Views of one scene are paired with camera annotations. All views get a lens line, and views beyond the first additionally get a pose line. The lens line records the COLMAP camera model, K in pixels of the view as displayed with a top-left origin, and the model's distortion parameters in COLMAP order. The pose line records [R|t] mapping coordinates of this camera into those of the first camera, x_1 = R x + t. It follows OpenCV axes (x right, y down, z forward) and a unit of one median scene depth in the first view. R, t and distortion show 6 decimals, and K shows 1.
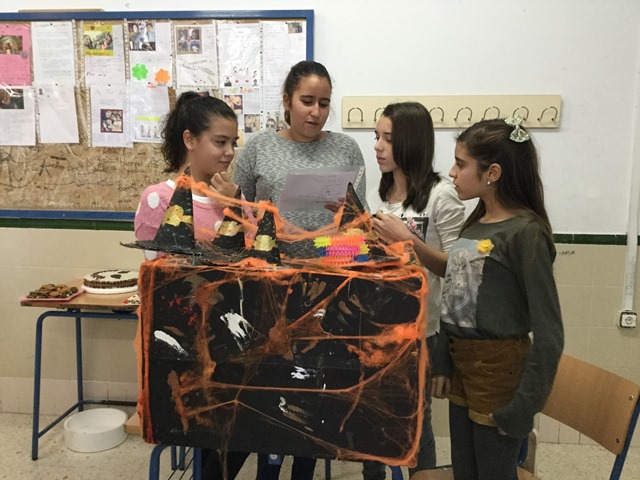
lens RADIAL K [[581.9, 0, 320.6], [0, 581.9, 229.2], [0, 0, 1]] dist [0.076748, -0.156657]
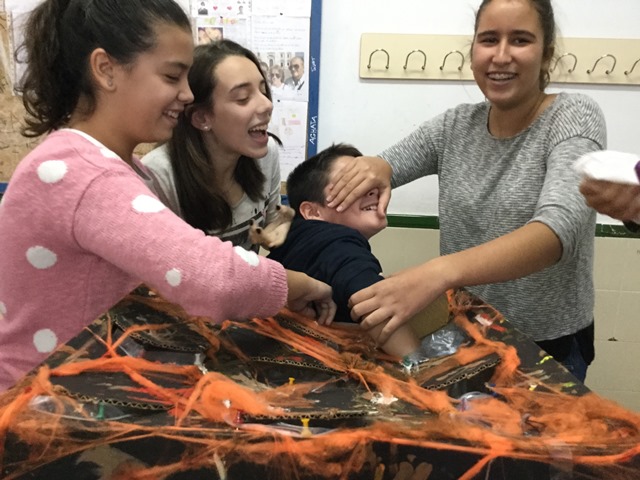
lens RADIAL K [[542.9, 0, 320.5], [0, 542.9, 222.9], [0, 0, 1]] dist [0.064019, -0.083595]
pose [[0.998911, 0.010796, 0.045383, -0.087150], [-0.014818, 0.995900, 0.089241, -0.108366], [-0.044234, -0.089817, 0.994976, 0.631674]]
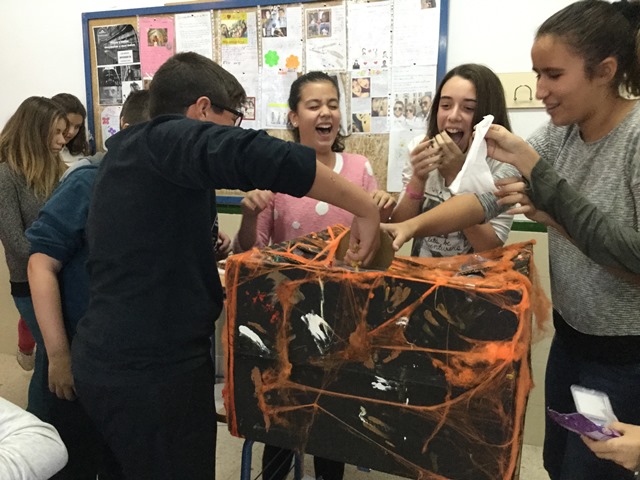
lens RADIAL K [[580.3, 0, 321.6], [0, 580.3, 226.3], [0, 0, 1]] dist [0.175203, -0.460958]
pose [[0.963260, 0.031124, -0.266762, 0.114709], [-0.022258, 0.999097, 0.036198, -0.035924], [0.267648, -0.028930, 0.963082, 0.080082]]
